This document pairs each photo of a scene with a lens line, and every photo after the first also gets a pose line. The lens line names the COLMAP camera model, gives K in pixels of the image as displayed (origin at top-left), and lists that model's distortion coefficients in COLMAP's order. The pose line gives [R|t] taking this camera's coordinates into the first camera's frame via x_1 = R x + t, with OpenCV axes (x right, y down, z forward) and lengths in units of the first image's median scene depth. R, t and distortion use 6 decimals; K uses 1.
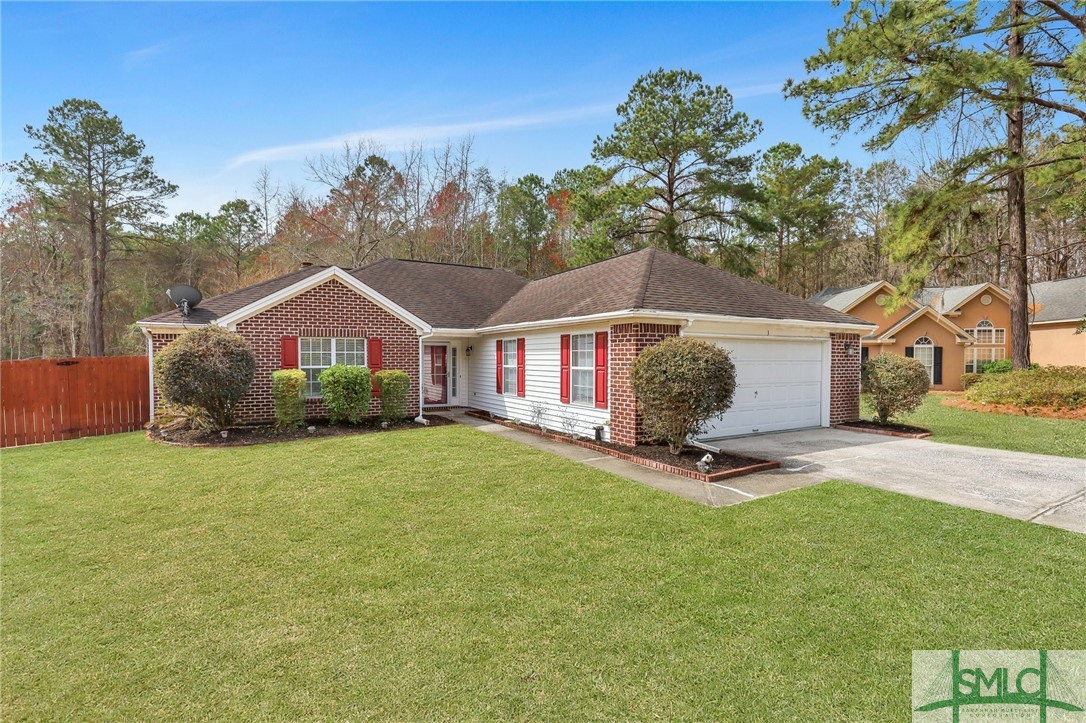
lens RADIAL K [[496.5, 0, 547.0], [0, 496.5, 362.4], [0, 0, 1]] dist [-0.003541, 0.000474]
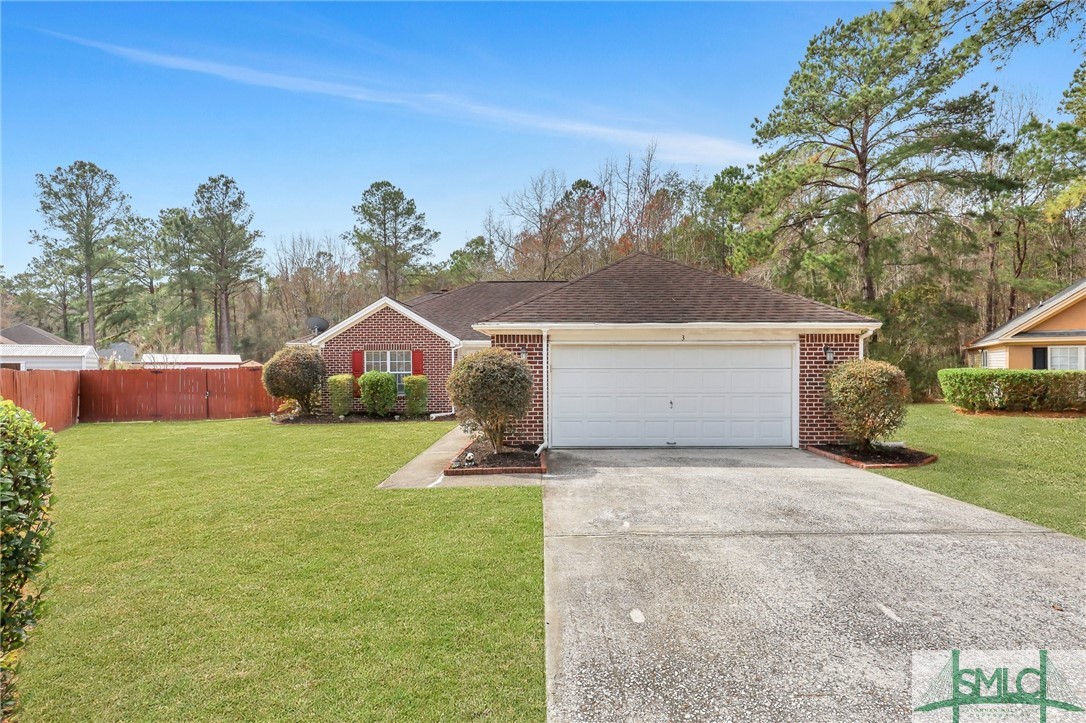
lens RADIAL K [[496.5, 0, 542.3], [0, 496.5, 364.3], [0, 0, 1]] dist [-0.003541, 0.000474]
pose [[0.862932, -0.003765, -0.505306, 0.204412], [0.000127, 0.999974, -0.007233, -0.001220], [0.505320, 0.006178, 0.862910, 0.023214]]
